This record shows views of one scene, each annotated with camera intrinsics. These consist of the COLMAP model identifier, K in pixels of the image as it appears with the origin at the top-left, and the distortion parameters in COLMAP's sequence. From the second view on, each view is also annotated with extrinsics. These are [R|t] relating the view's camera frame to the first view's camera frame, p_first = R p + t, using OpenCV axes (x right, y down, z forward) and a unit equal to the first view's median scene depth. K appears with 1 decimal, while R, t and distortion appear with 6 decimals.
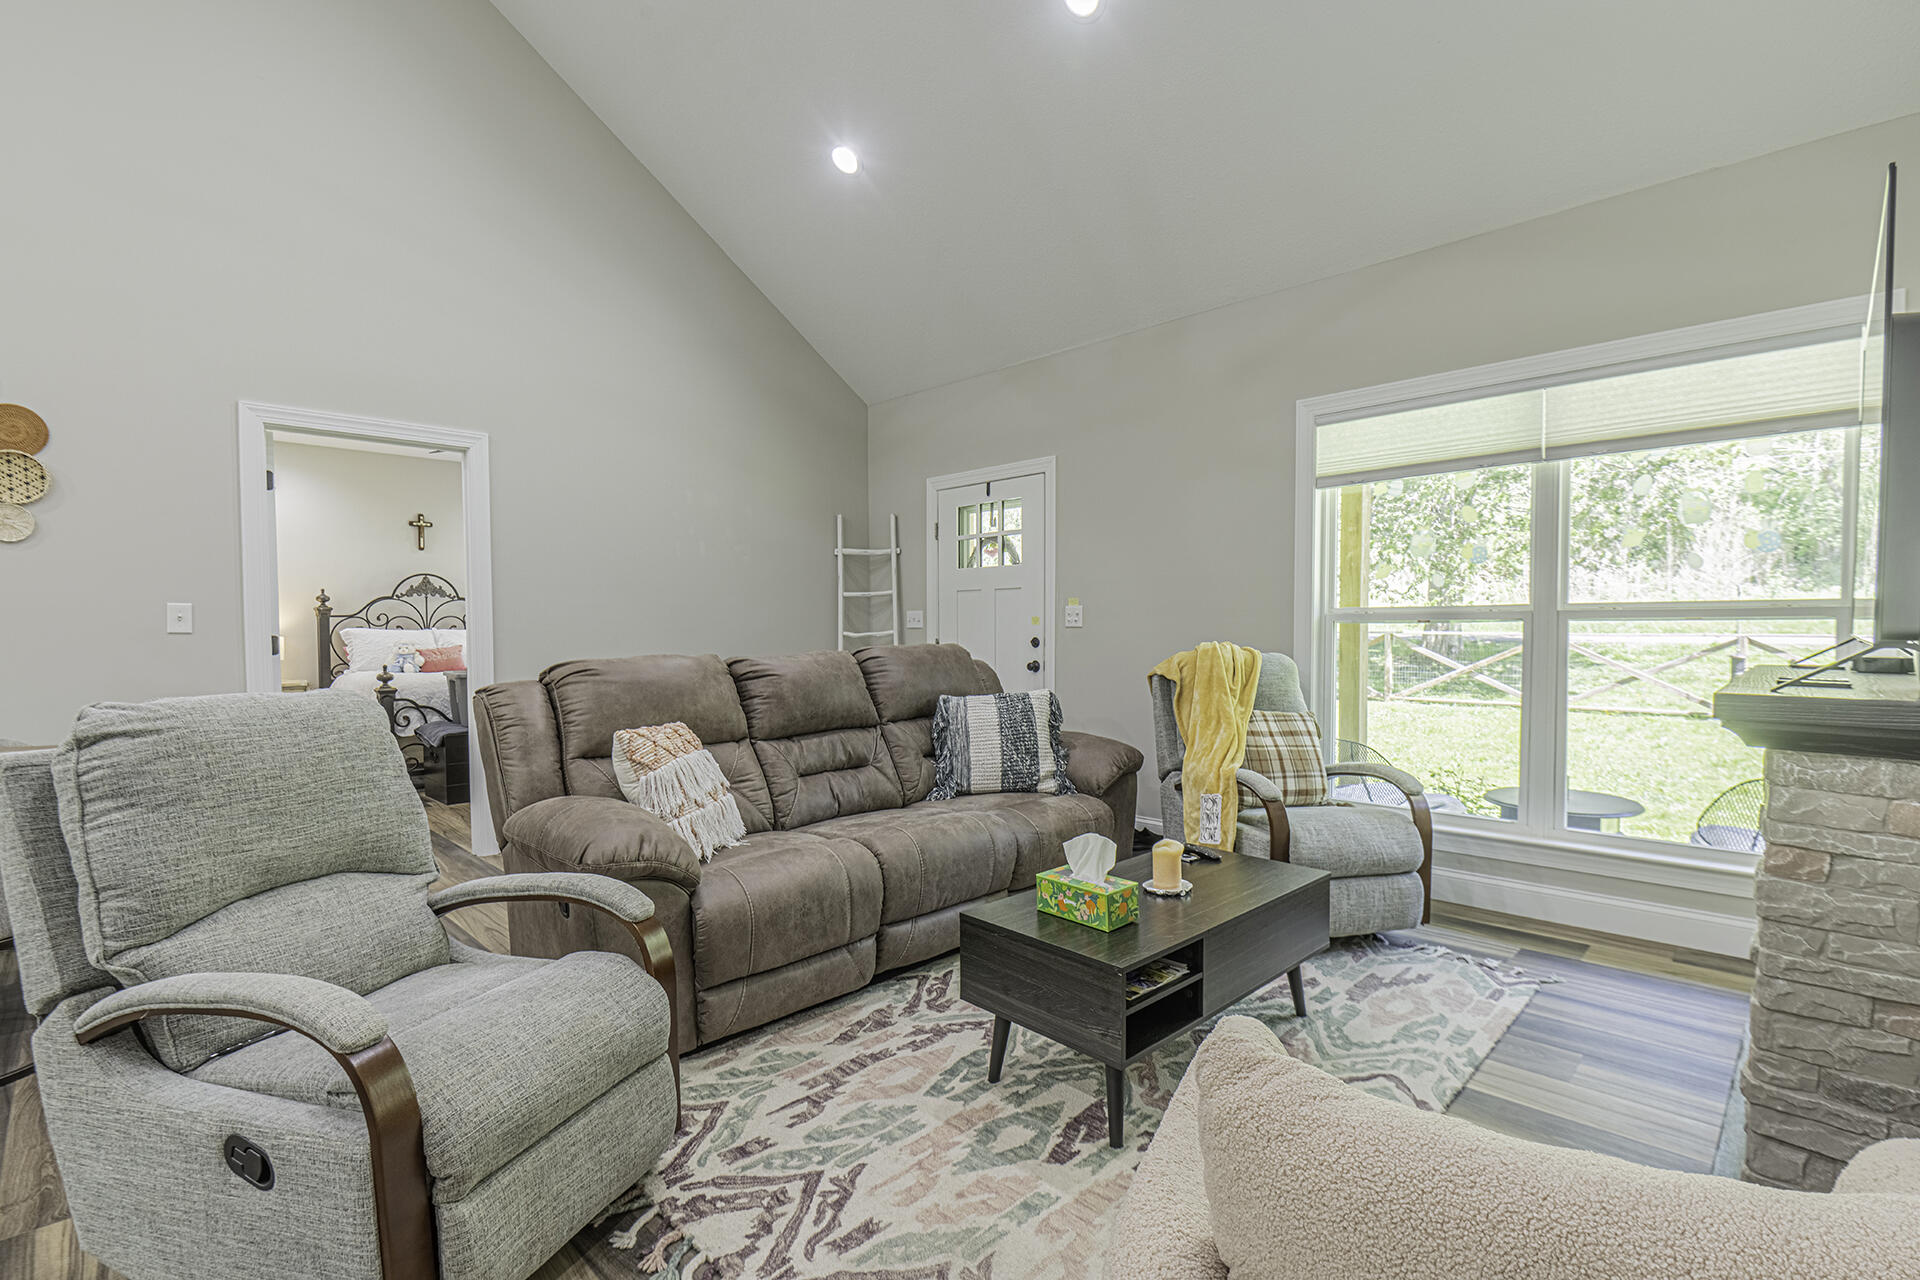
lens RADIAL K [[876.7, 0, 956.5], [0, 876.7, 655.1], [0, 0, 1]] dist [-0.001146, -0.000126]
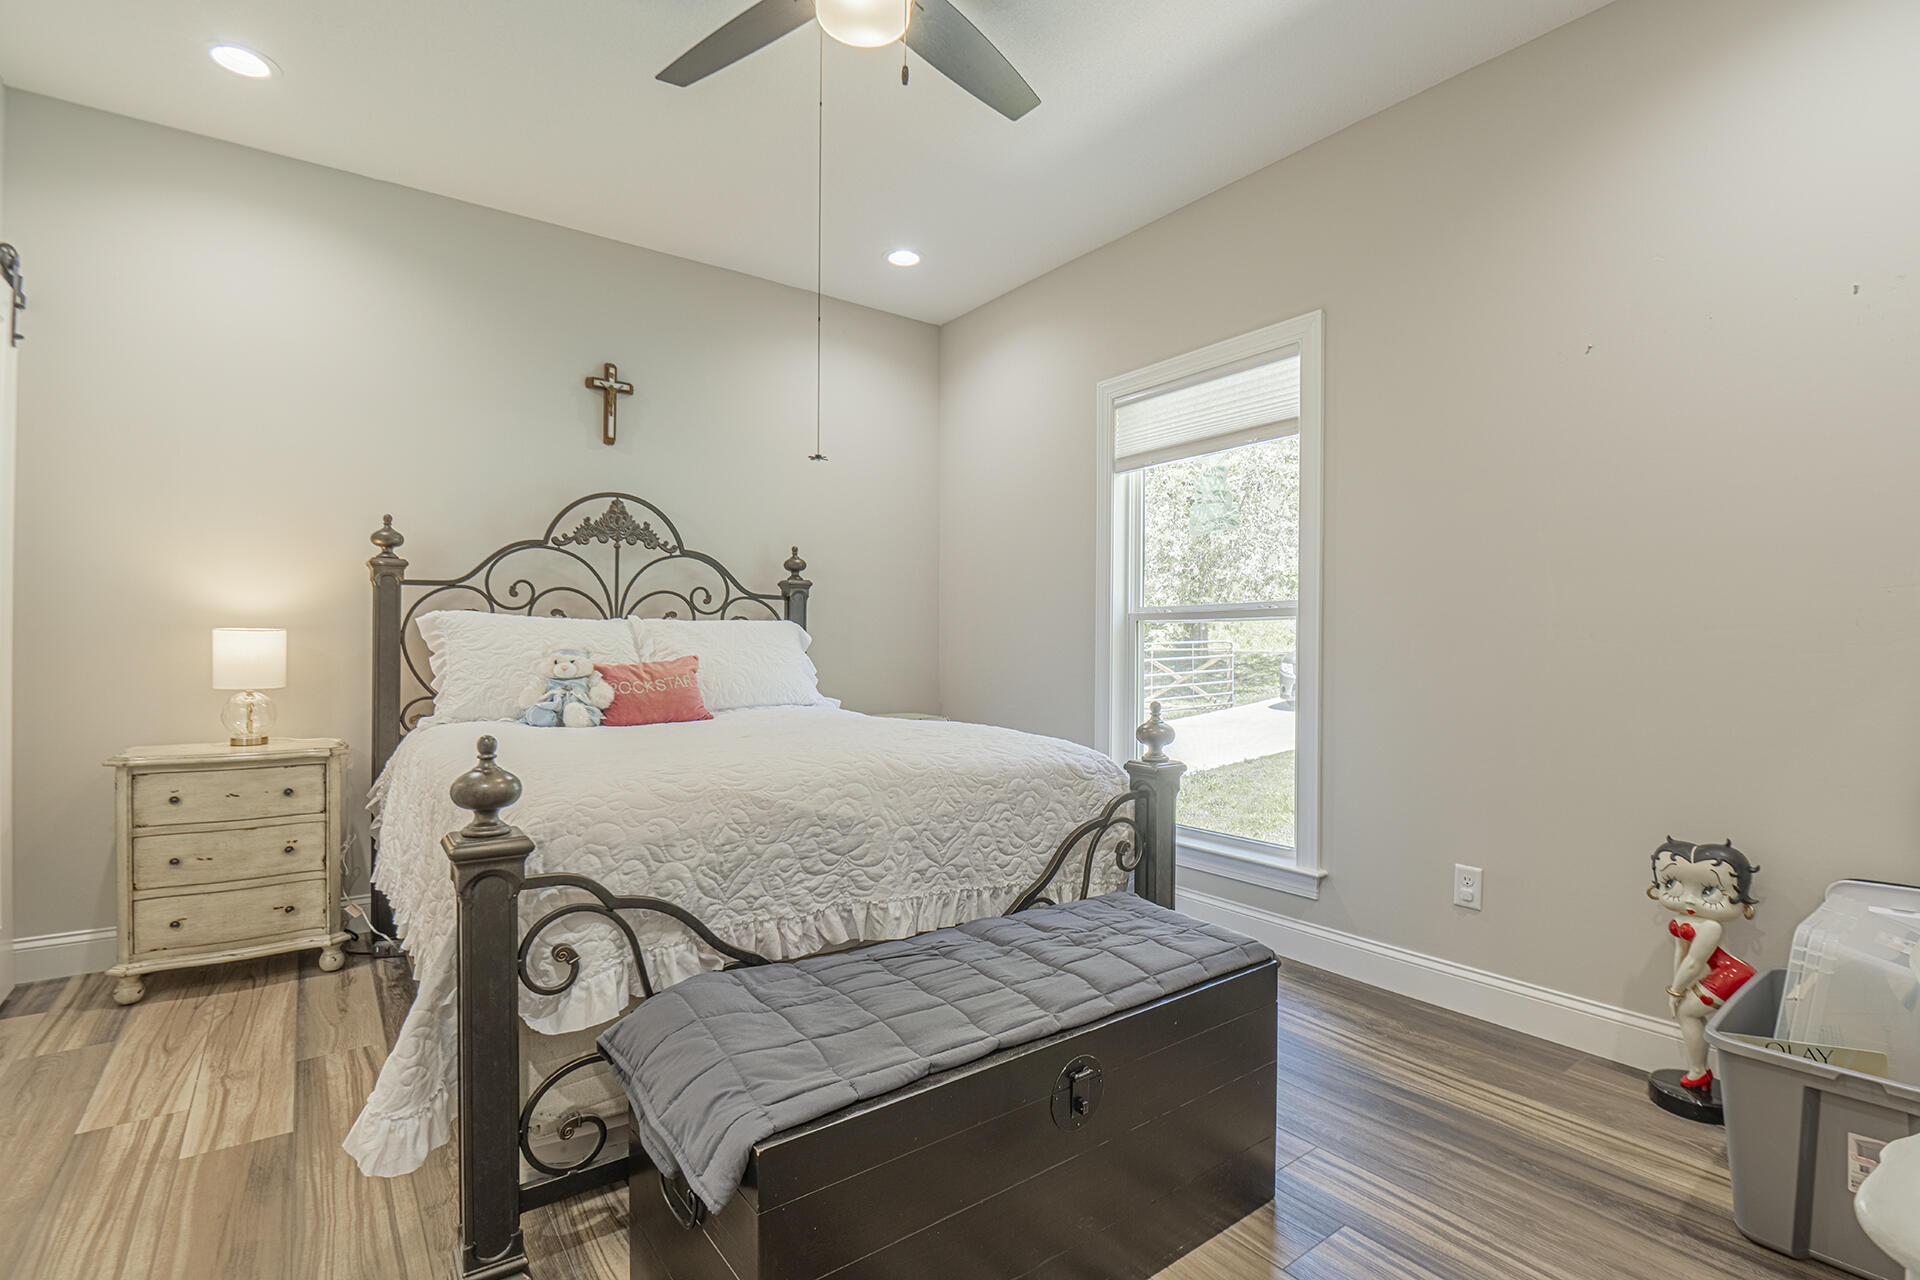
lens RADIAL K [[876.7, 0, 964.7], [0, 876.7, 640.3], [0, 0, 1]] dist [-0.001146, -0.000126]
pose [[0.990521, 0.010622, -0.136952, -0.395965], [-0.015481, 0.999286, -0.034463, -0.006808], [0.136488, 0.036256, 0.989978, 0.628773]]
